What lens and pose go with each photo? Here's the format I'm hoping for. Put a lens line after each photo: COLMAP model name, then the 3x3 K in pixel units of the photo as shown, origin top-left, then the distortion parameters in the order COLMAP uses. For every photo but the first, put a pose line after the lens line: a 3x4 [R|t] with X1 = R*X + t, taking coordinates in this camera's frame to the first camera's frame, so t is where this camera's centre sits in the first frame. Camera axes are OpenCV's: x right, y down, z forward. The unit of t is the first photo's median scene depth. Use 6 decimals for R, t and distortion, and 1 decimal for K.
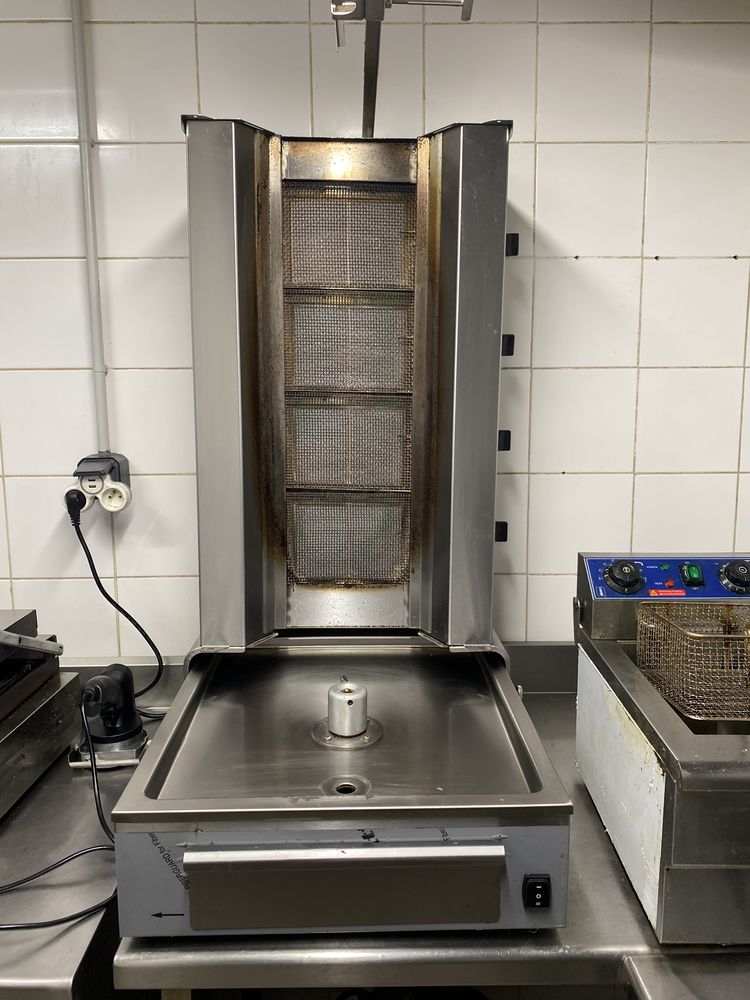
lens RADIAL K [[770.8, 0, 375.0], [0, 770.8, 500.0], [0, 0, 1]] dist [-0.010057, -0.004919]
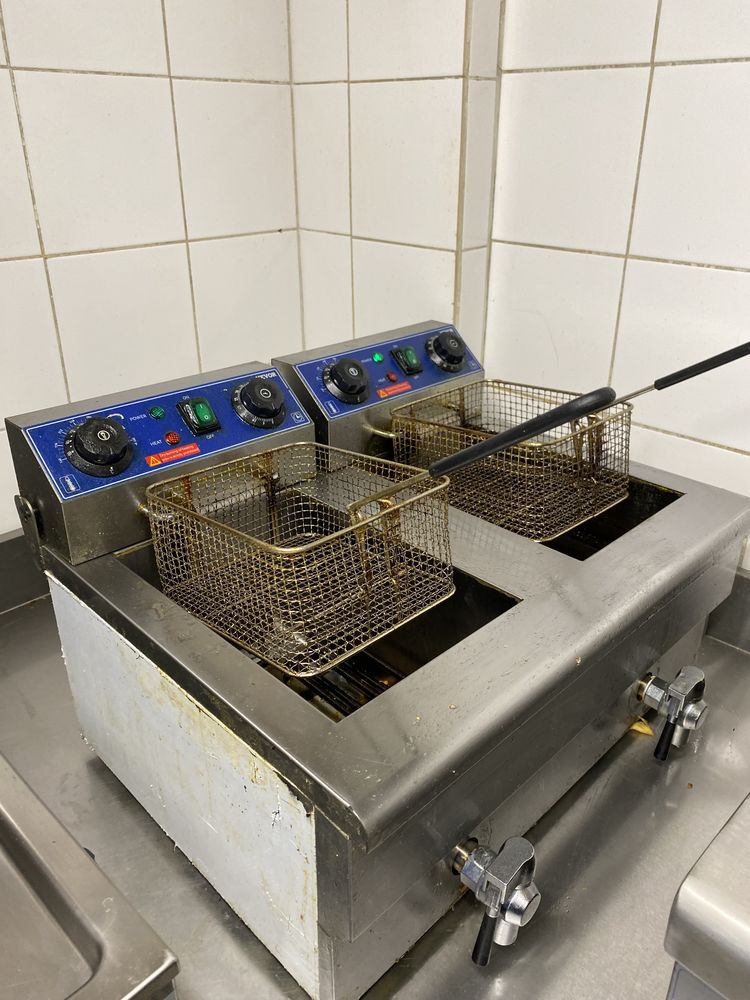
lens RADIAL K [[770.8, 0, 375.0], [0, 770.8, 500.0], [0, 0, 1]] dist [-0.010057, -0.004919]
pose [[0.702108, -0.298067, 0.646684, 0.083423], [0.103597, 0.941270, 0.321371, -0.026913], [-0.704495, -0.158643, 0.691751, 0.453287]]
